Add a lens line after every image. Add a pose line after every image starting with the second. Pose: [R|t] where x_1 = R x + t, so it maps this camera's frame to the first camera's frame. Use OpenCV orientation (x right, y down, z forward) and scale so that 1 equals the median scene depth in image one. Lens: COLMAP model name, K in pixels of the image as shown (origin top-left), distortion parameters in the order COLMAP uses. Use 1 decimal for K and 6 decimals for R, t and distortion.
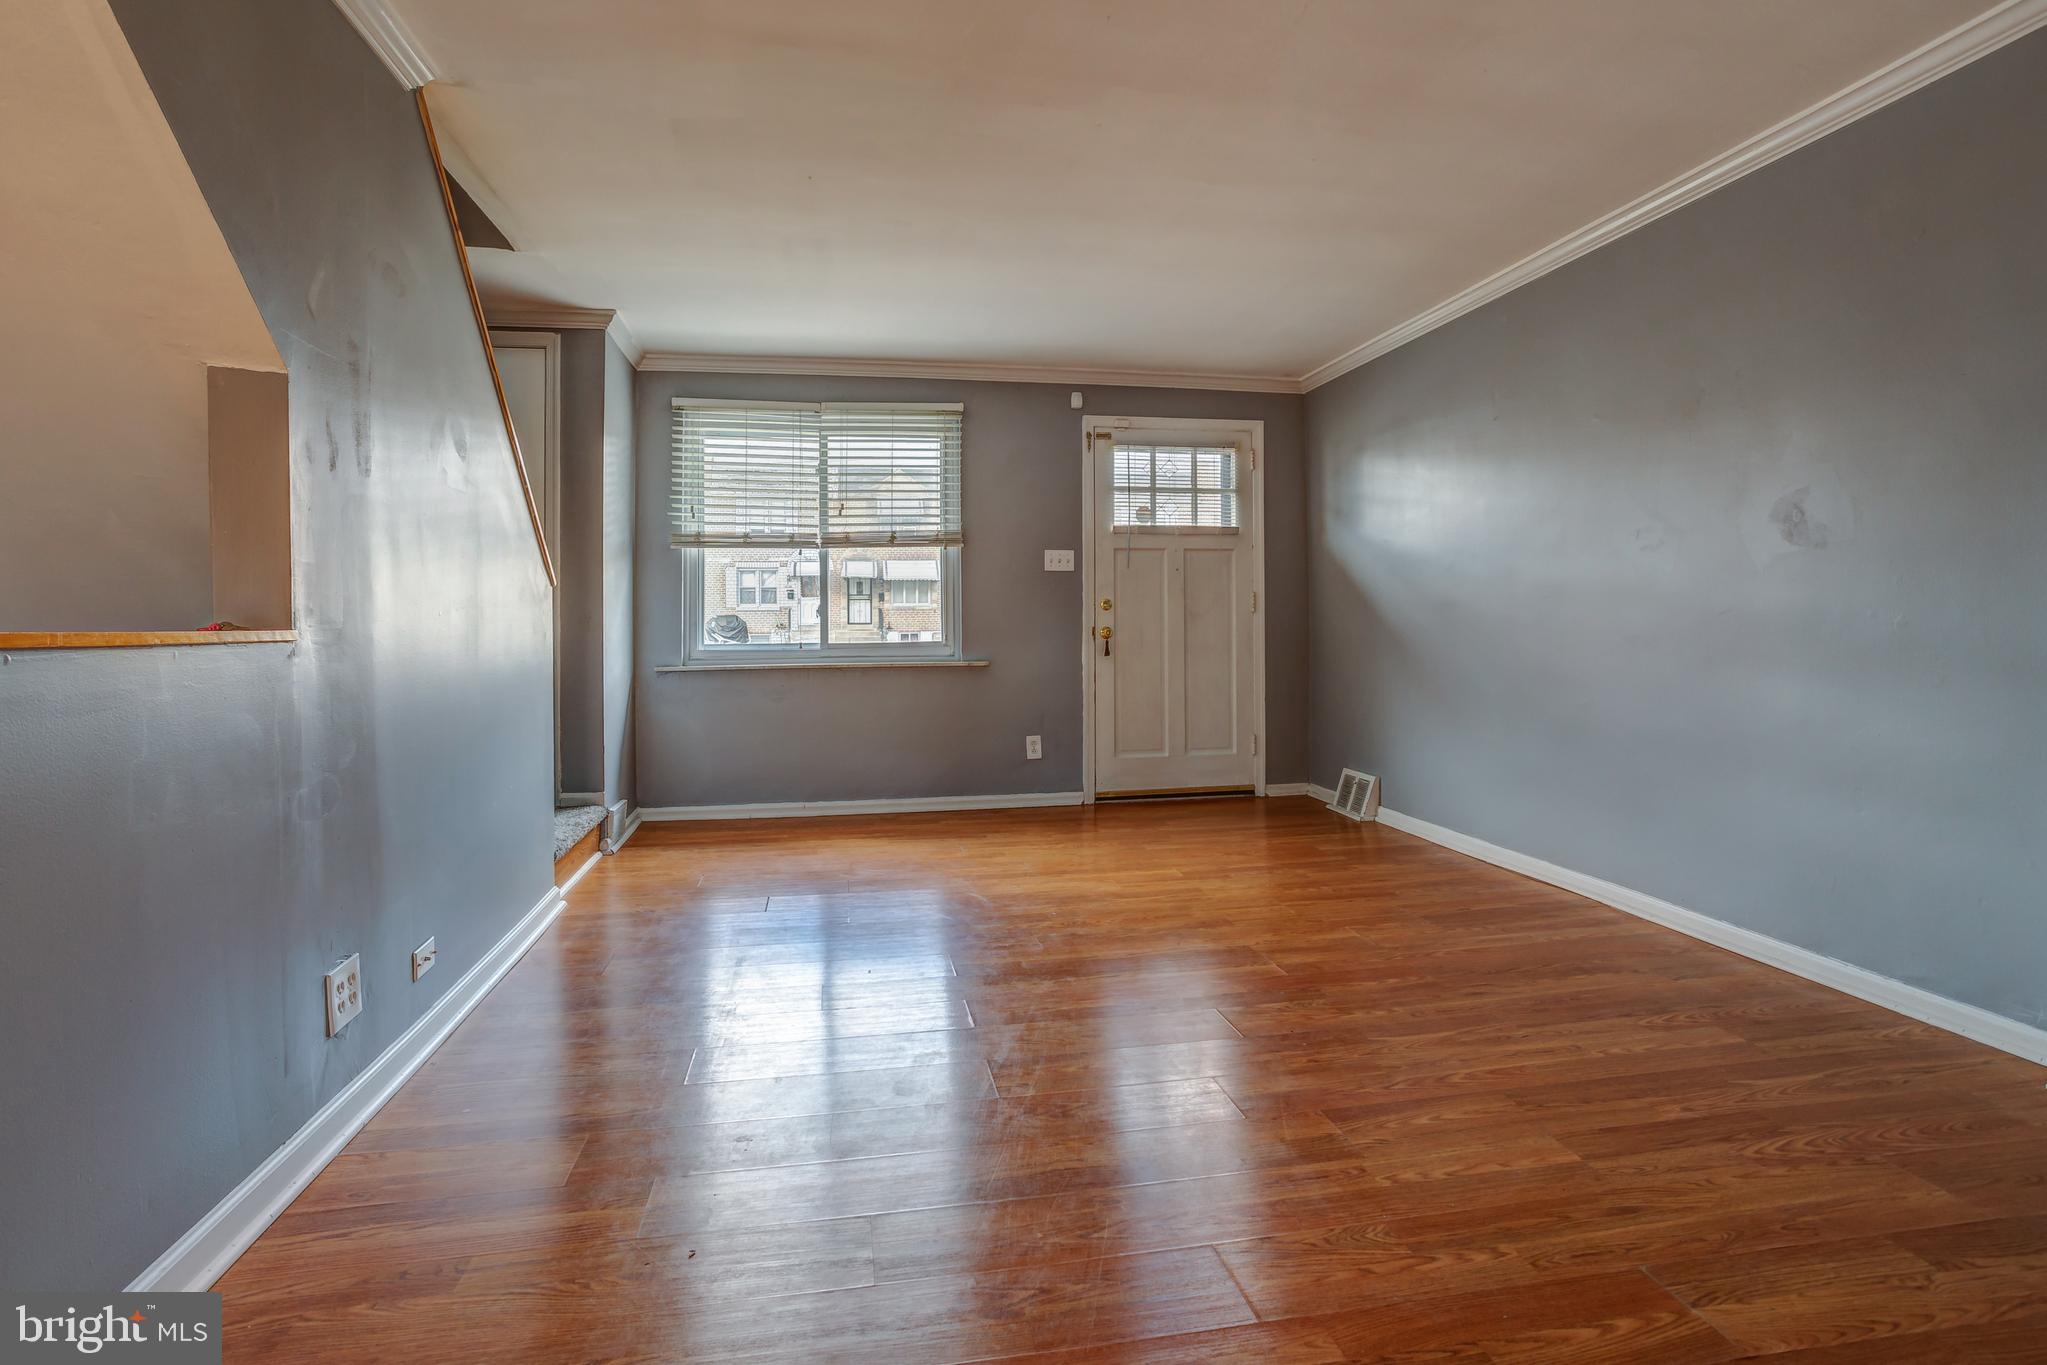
lens RADIAL K [[998.8, 0, 1006.9], [0, 998.8, 616.5], [0, 0, 1]] dist [-0.049209, 0.030098]
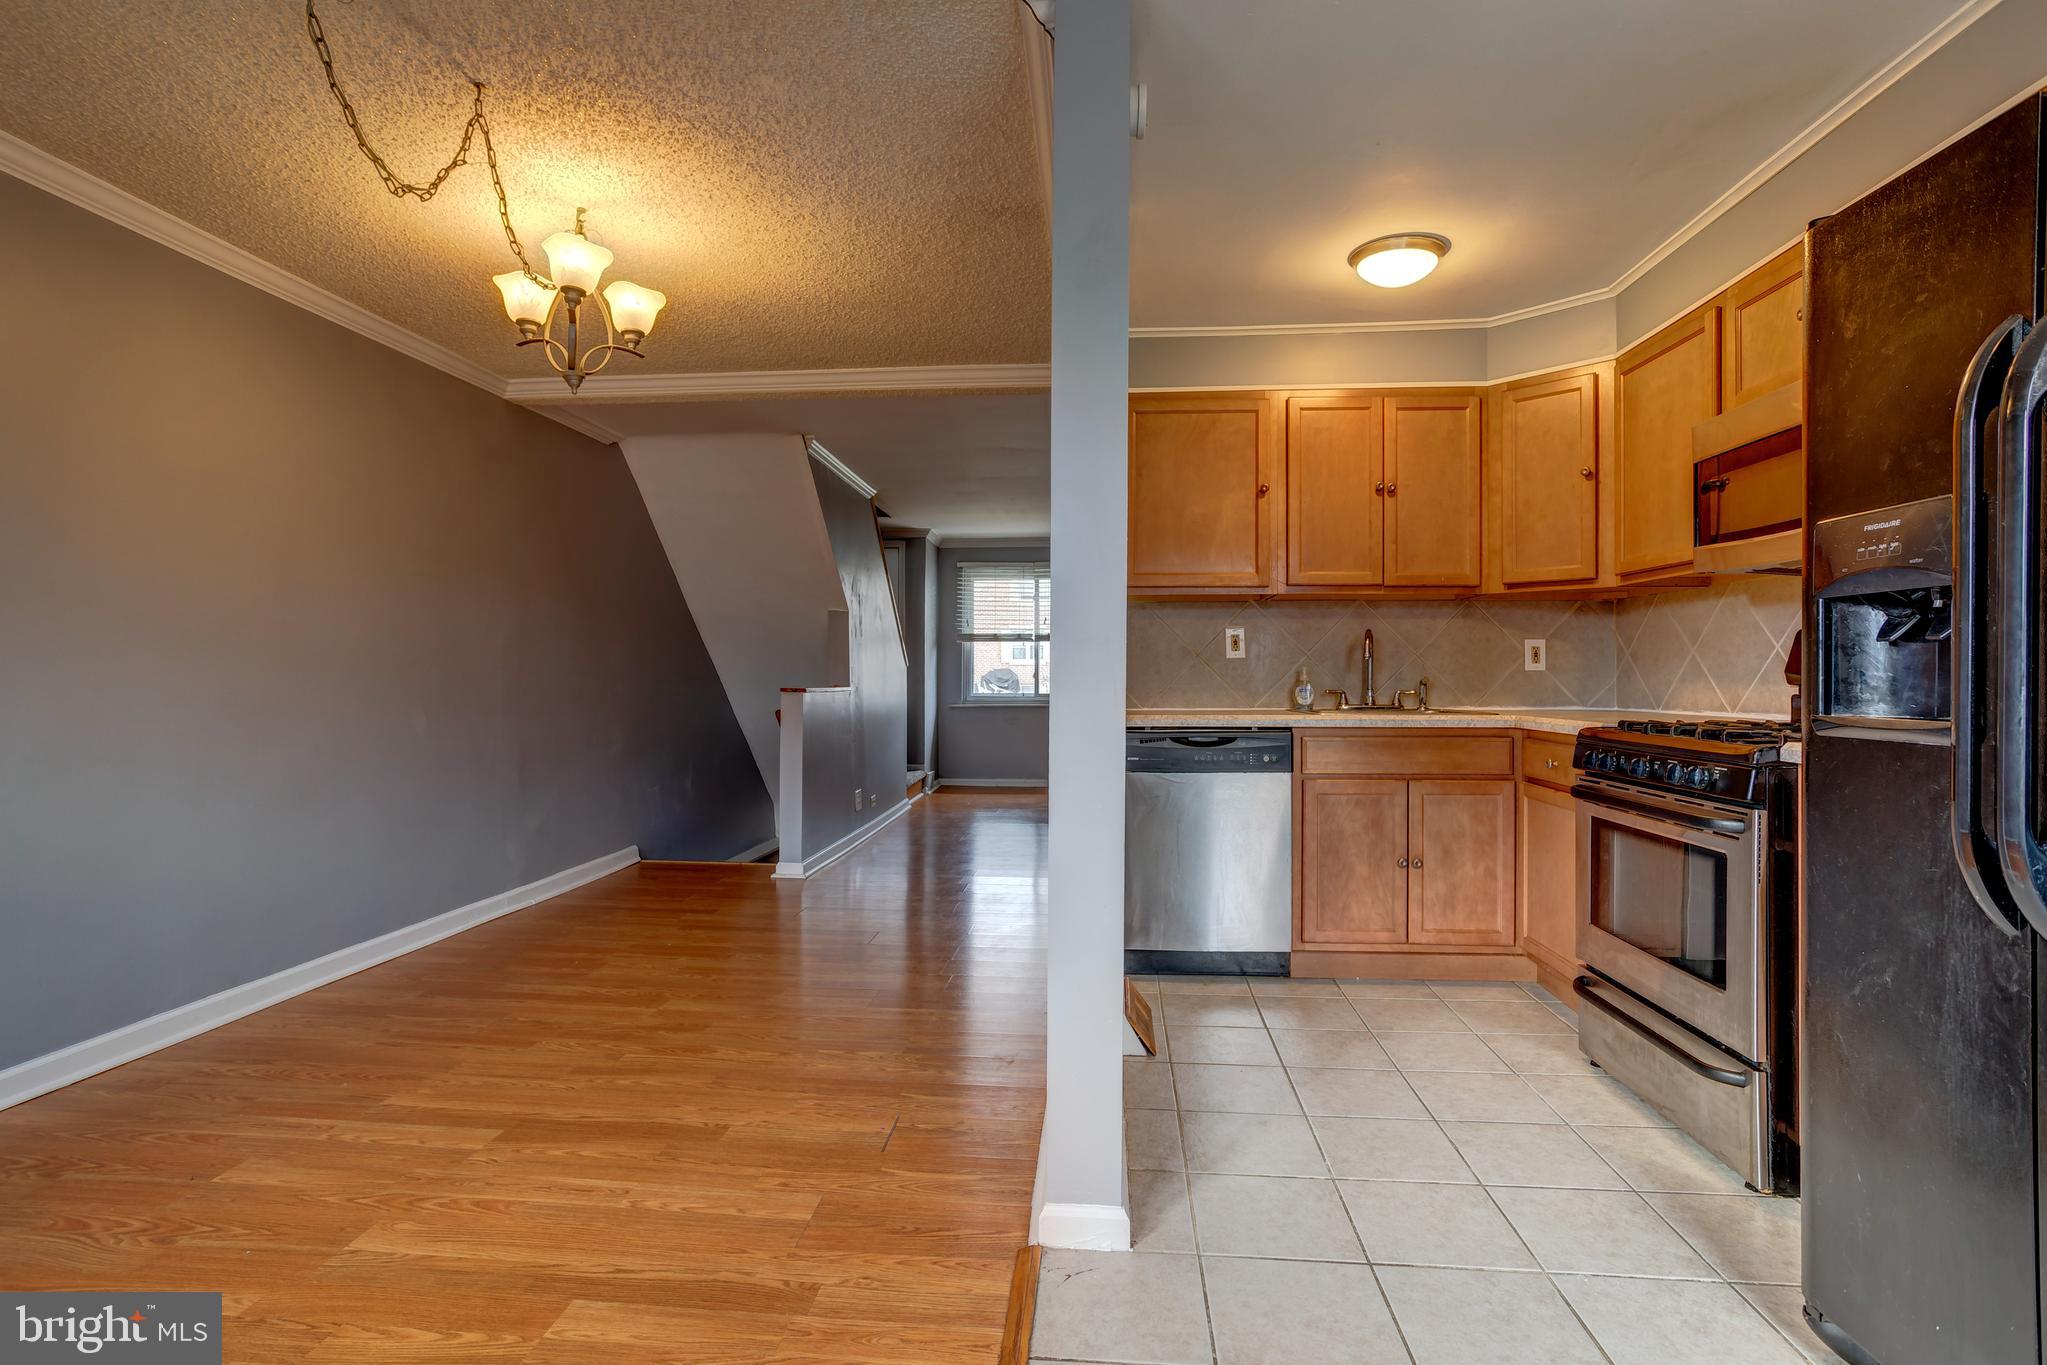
lens RADIAL K [[998.8, 0, 1004.0], [0, 998.8, 675.7], [0, 0, 1]] dist [-0.049209, 0.030098]
pose [[0.963380, 0.007382, -0.268038, 0.249849], [-0.005736, 0.999960, 0.006923, -0.017307], [0.268079, -0.005132, 0.963383, -0.779218]]
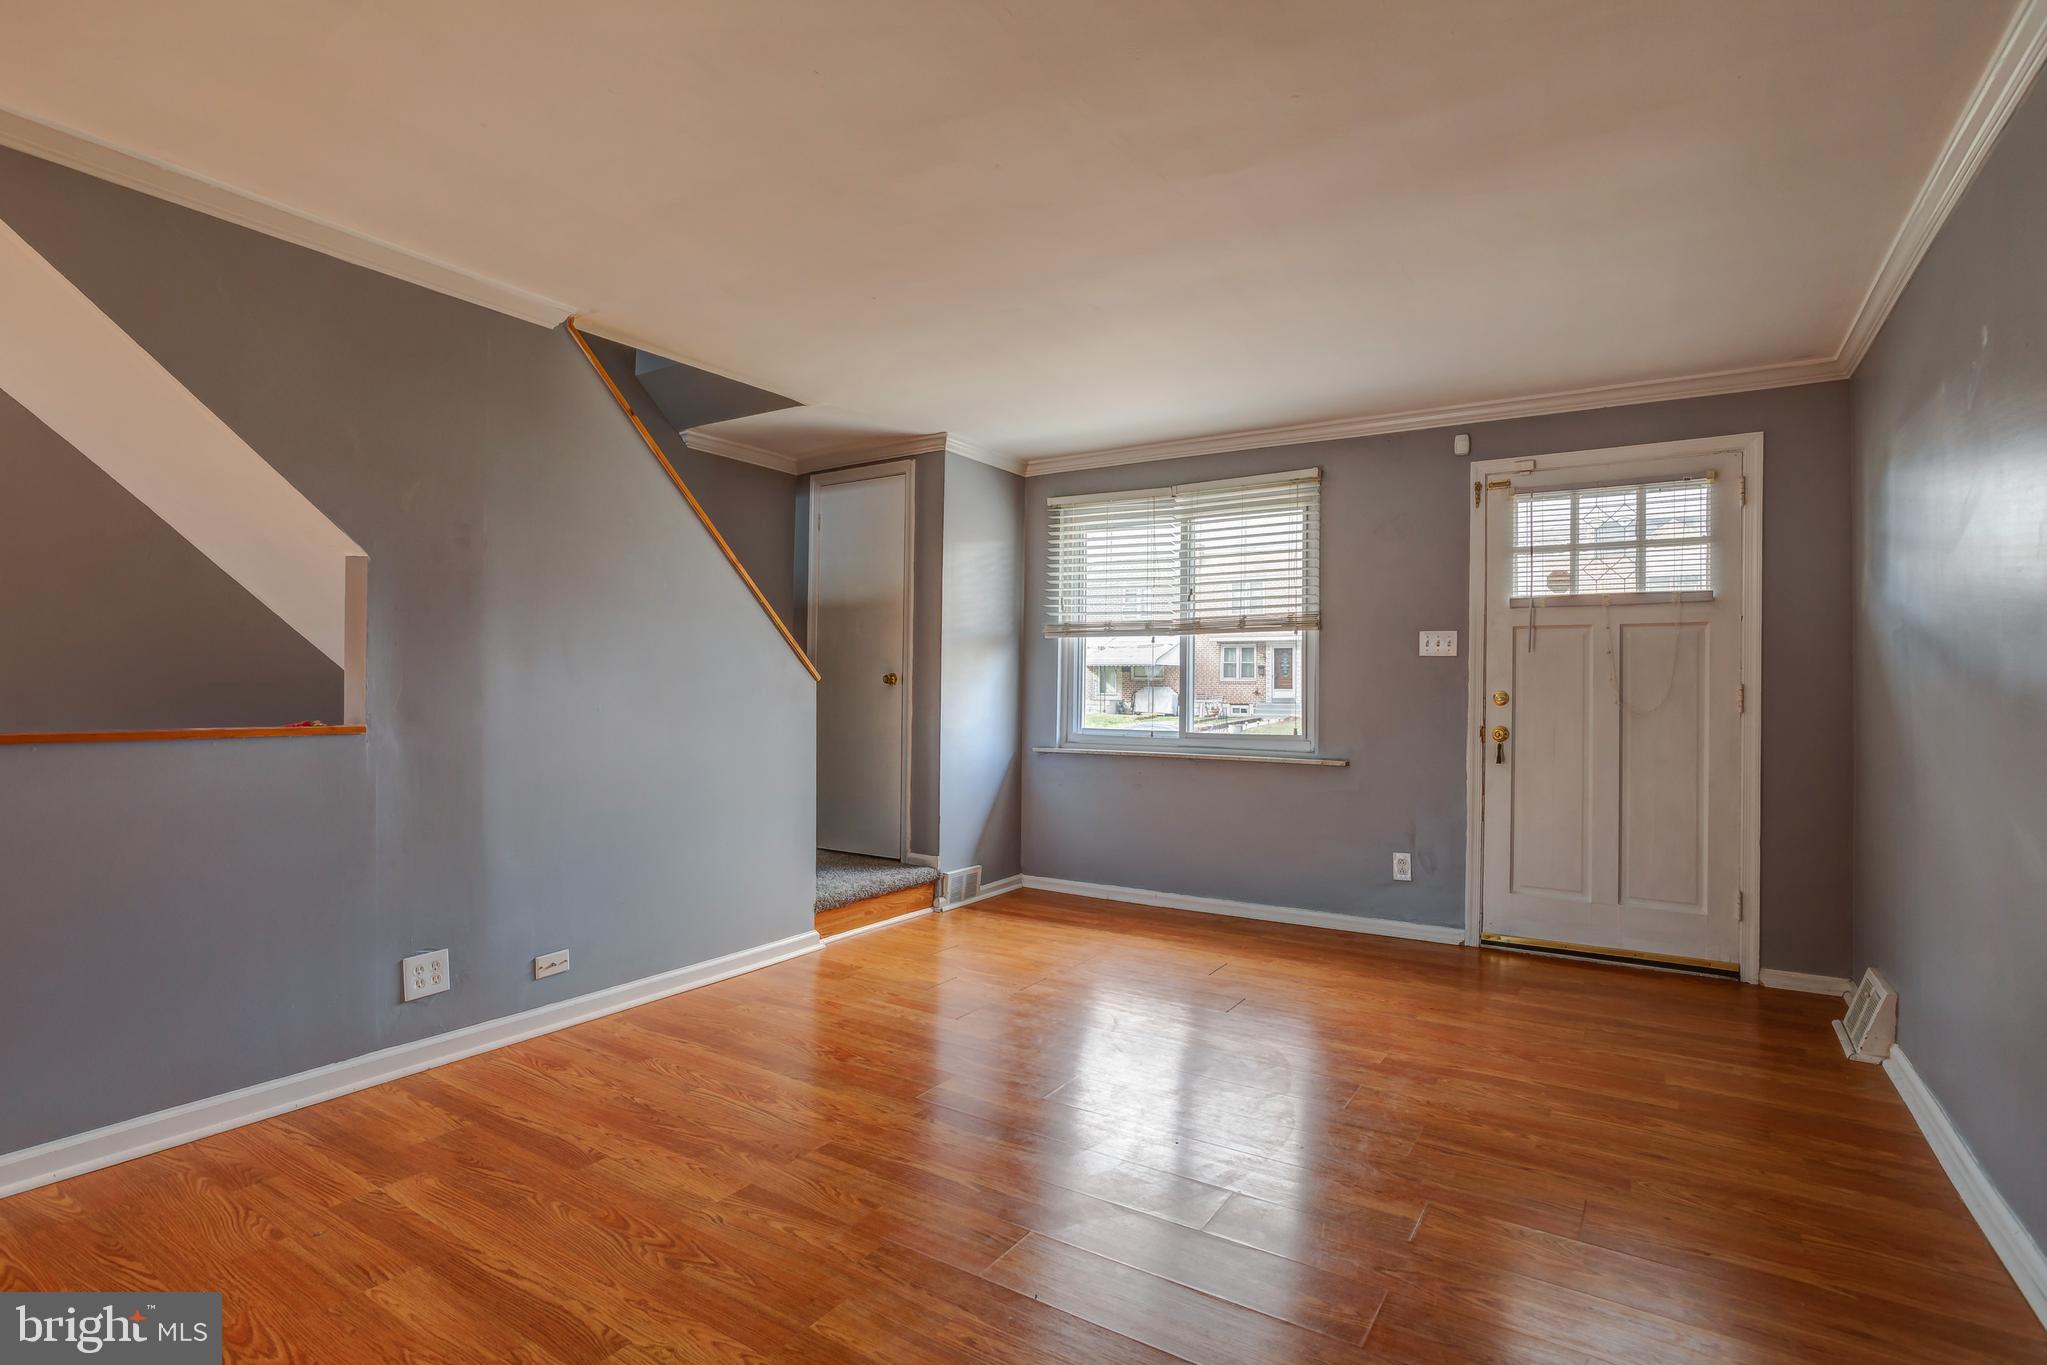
lens RADIAL K [[998.8, 0, 1024.9], [0, 998.8, 678.5], [0, 0, 1]] dist [-0.049209, 0.030098]
pose [[0.742959, 0.008073, -0.669289, 0.346805], [-0.012845, 0.999915, -0.002198, -0.021126], [0.669214, 0.010230, 0.742999, 0.169881]]
